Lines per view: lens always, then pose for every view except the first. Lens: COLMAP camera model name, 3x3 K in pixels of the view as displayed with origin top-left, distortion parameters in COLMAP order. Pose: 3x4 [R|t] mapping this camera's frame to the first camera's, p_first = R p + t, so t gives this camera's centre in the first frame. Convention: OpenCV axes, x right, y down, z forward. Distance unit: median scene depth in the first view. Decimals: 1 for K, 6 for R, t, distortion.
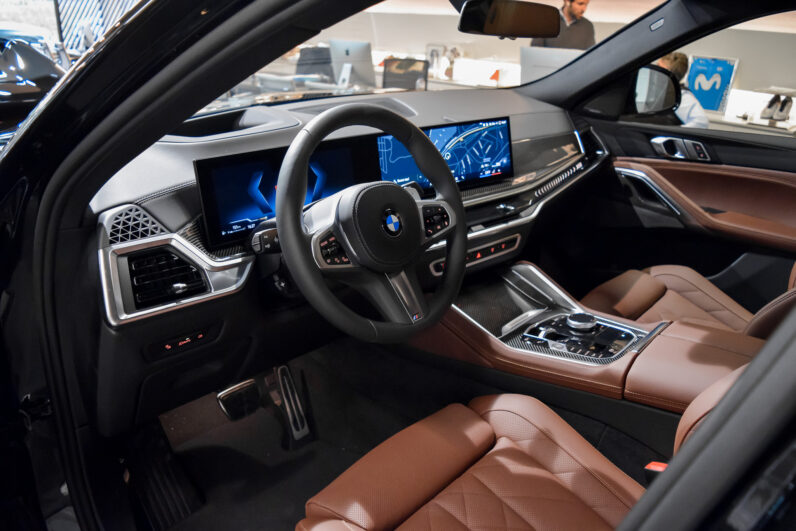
lens RADIAL K [[629.3, 0, 398.0], [0, 629.3, 265.5], [0, 0, 1]] dist [-0.080613, -0.001684]
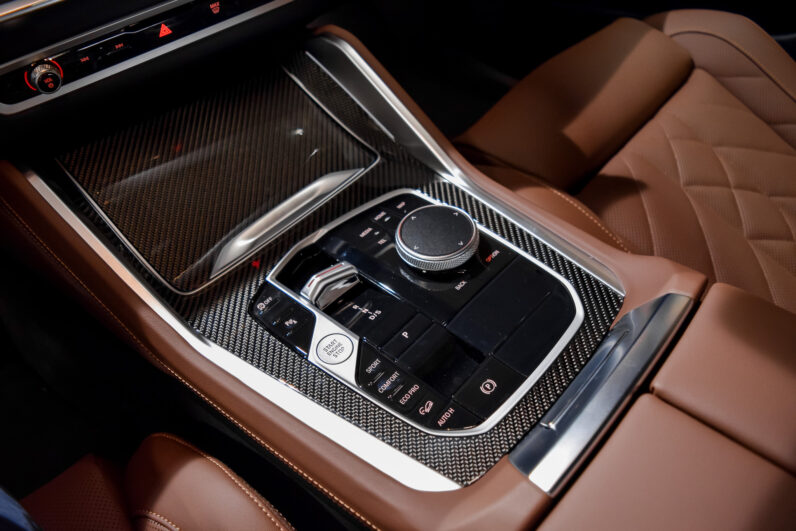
lens RADIAL K [[629.3, 0, 398.0], [0, 629.3, 265.5], [0, 0, 1]] dist [-0.080613, -0.001684]
pose [[0.999558, -0.029711, -0.001189, 0.232388], [0.027283, 0.900492, 0.434015, -0.039066], [-0.011825, -0.433855, 0.900905, 0.585374]]
